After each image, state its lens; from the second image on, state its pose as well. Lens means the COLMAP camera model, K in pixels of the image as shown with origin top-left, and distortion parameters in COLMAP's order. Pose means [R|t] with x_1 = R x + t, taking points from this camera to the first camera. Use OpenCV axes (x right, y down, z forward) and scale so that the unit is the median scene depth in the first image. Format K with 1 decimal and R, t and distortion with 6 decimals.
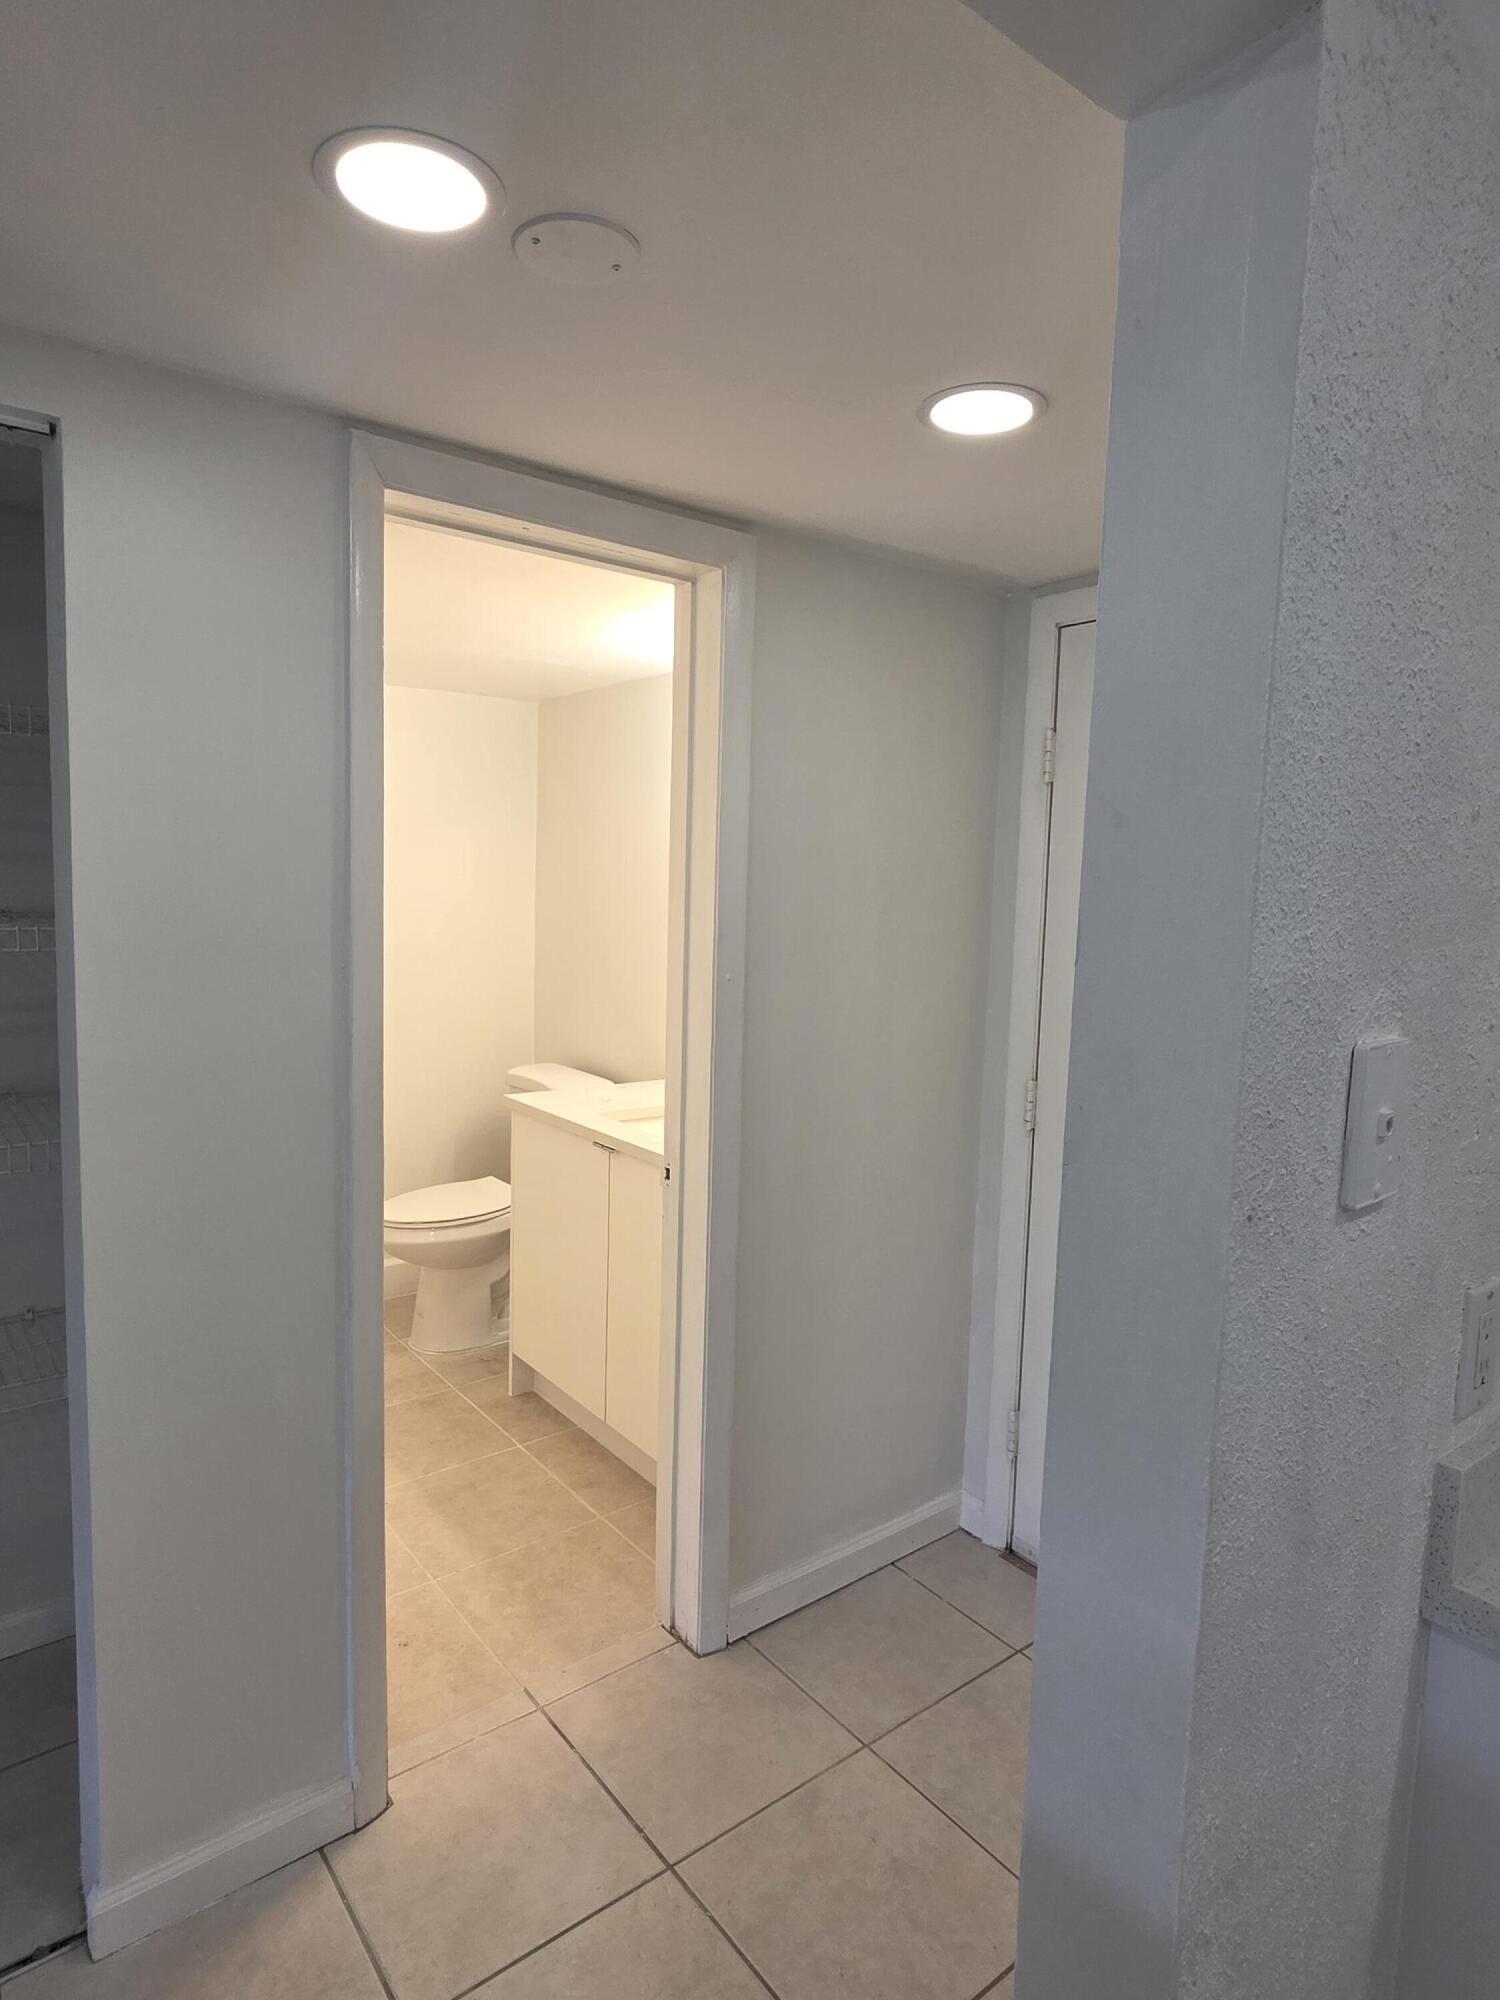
lens RADIAL K [[1138.0, 0, 749.9], [0, 1138.0, 996.6], [0, 0, 1]] dist [0.002955, -0.000067]
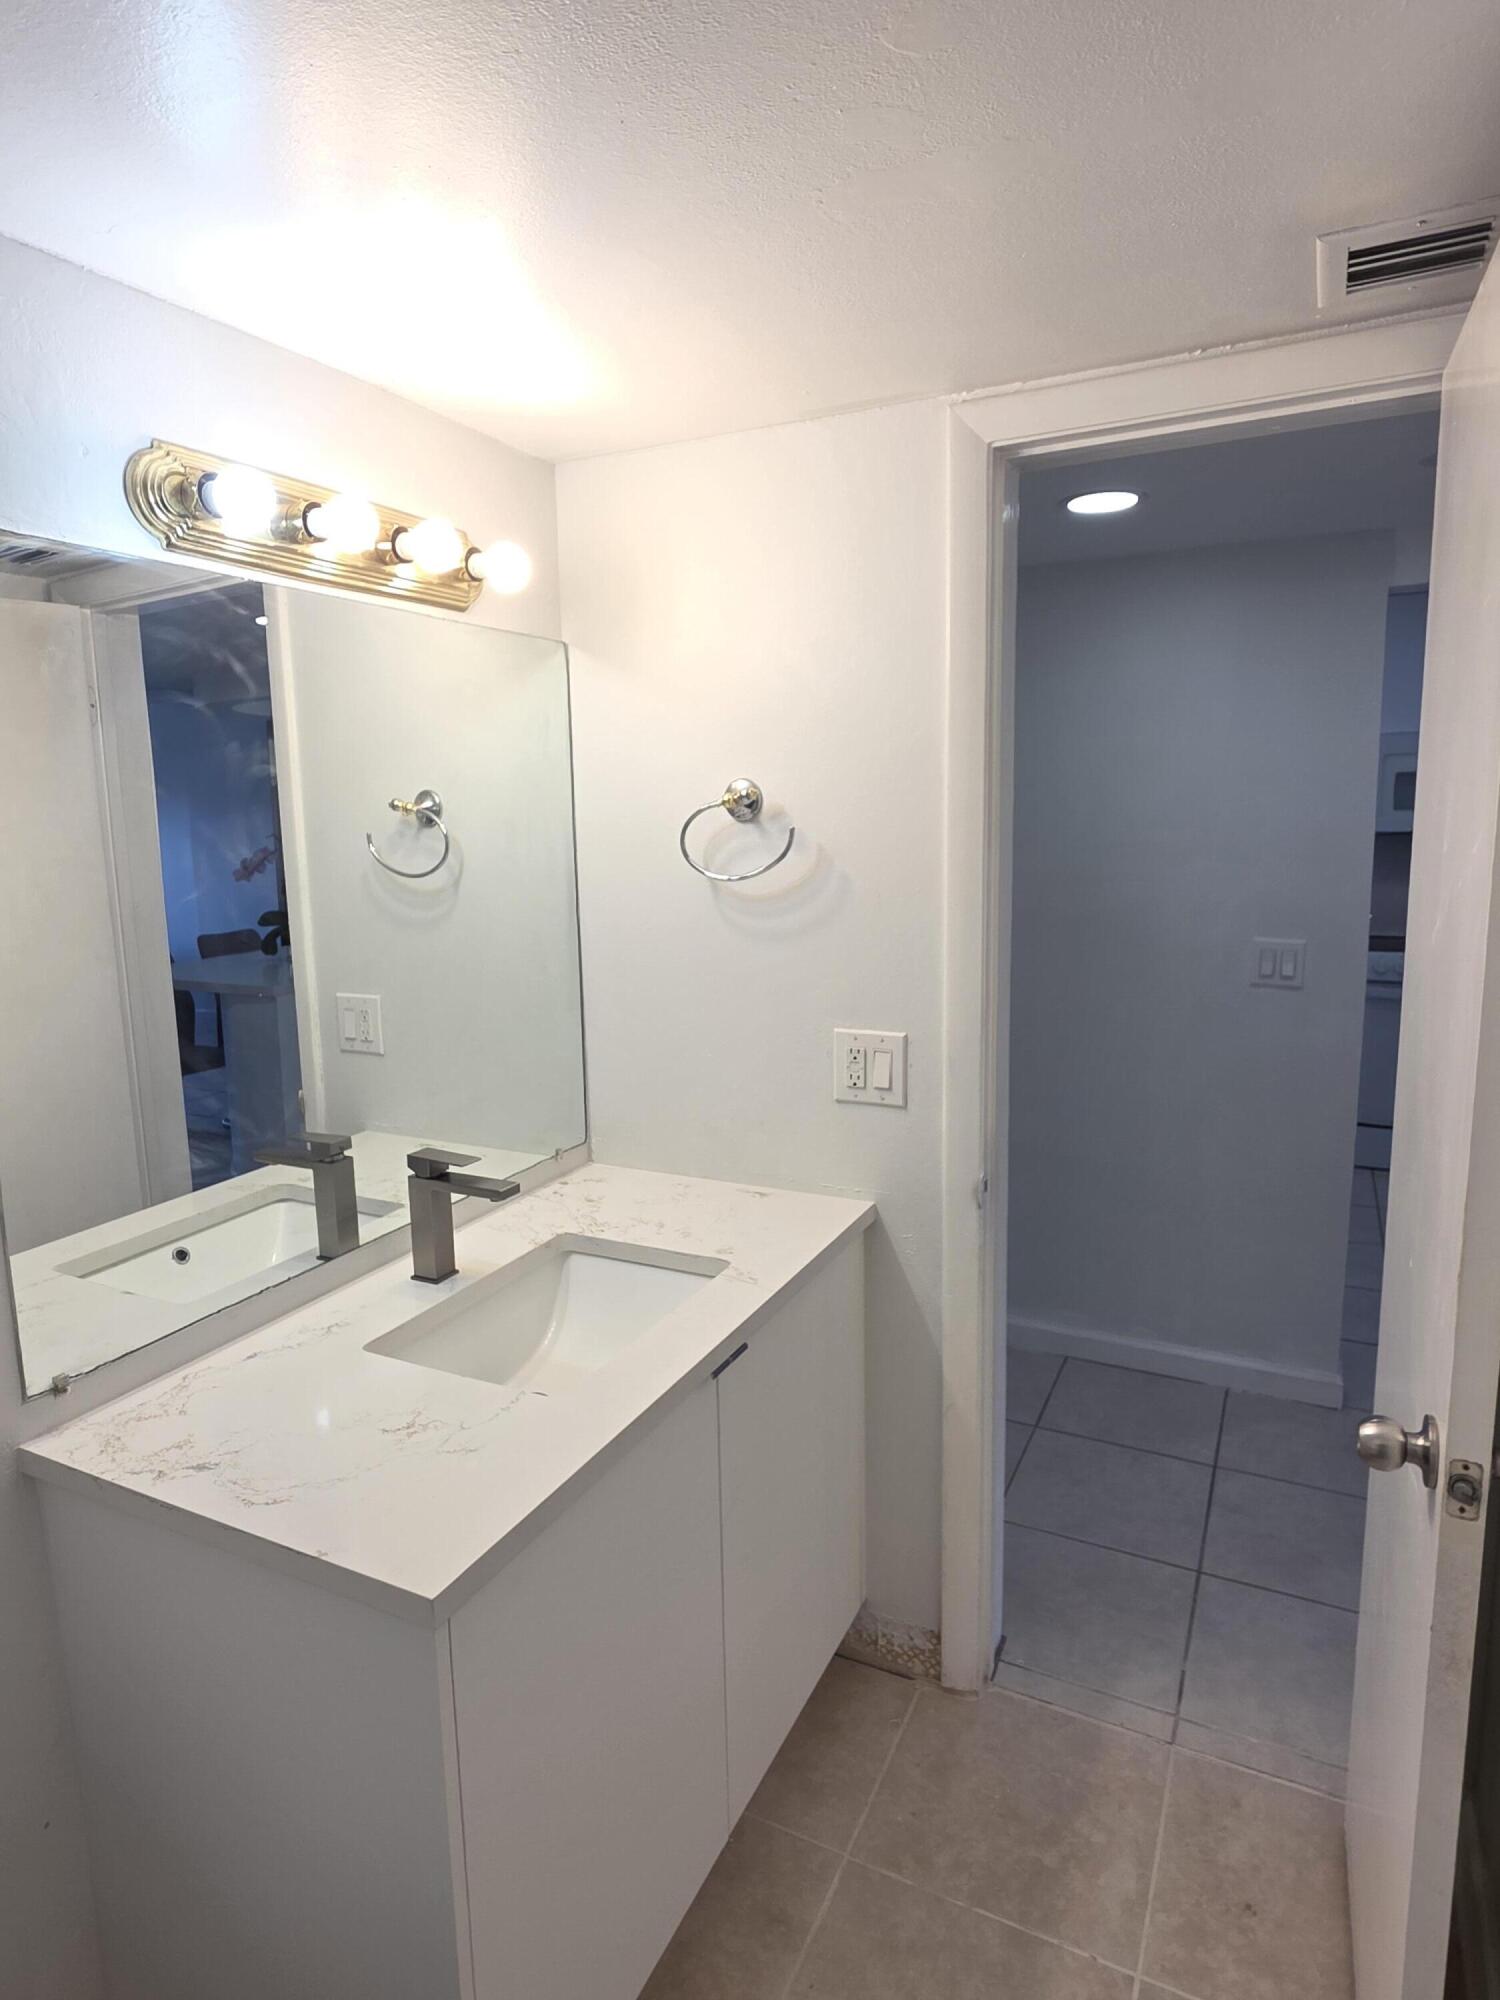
lens RADIAL K [[1138.0, 0, 750.9], [0, 1138.0, 996.0], [0, 0, 1]] dist [0.002955, -0.000067]
pose [[-0.426881, -0.167010, 0.888752, -0.688157], [0.103023, 0.967418, 0.231276, -0.181245], [-0.898420, 0.190289, -0.395766, 1.407254]]
